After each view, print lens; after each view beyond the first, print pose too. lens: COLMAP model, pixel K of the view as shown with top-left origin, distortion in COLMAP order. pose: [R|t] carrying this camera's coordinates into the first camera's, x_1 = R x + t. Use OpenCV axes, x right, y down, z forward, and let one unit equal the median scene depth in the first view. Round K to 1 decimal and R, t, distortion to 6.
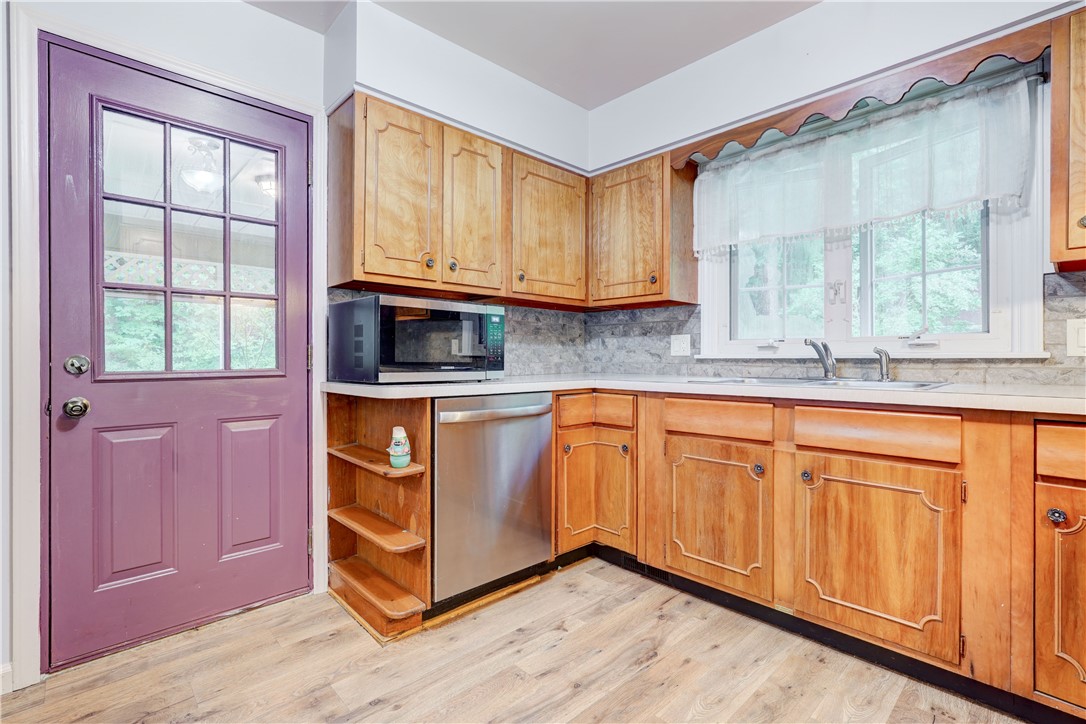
lens RADIAL K [[499.0, 0, 543.0], [0, 499.0, 362.0], [0, 0, 1]] dist [-0.003221, 0.000327]
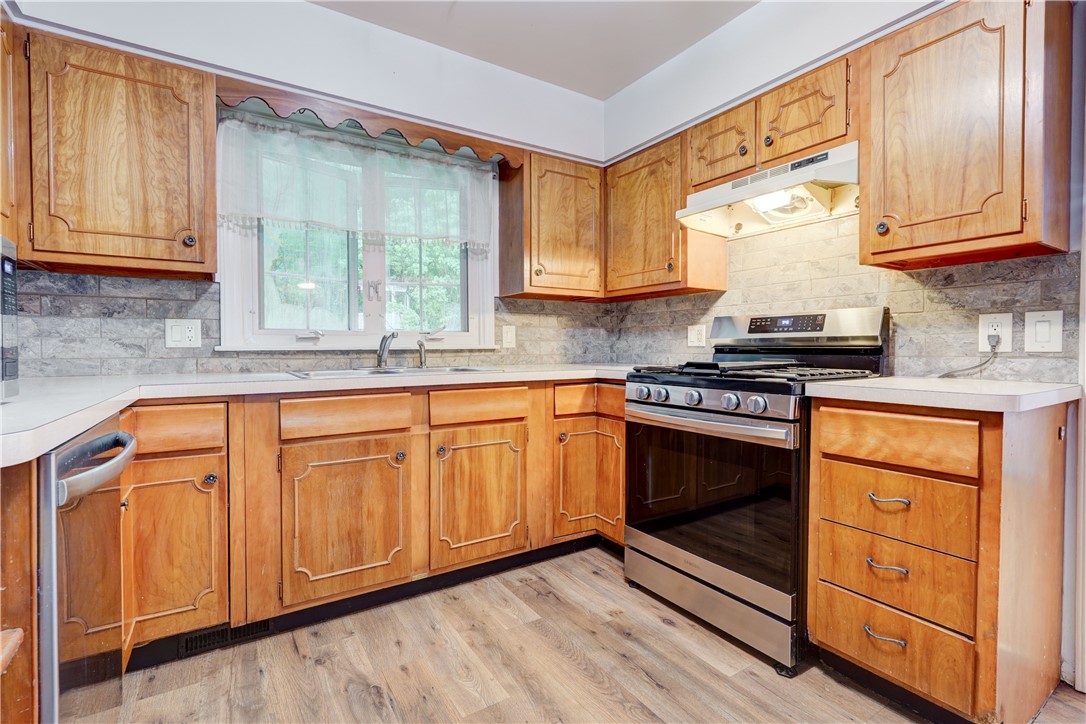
lens RADIAL K [[498.6, 0, 529.5], [0, 498.6, 360.3], [0, 0, 1]] dist [-0.004138, 0.000229]
pose [[0.207891, -0.025887, 0.977809, -0.493902], [0.011535, 0.999645, 0.024012, -0.007320], [-0.978084, 0.006287, 0.208116, 0.484909]]
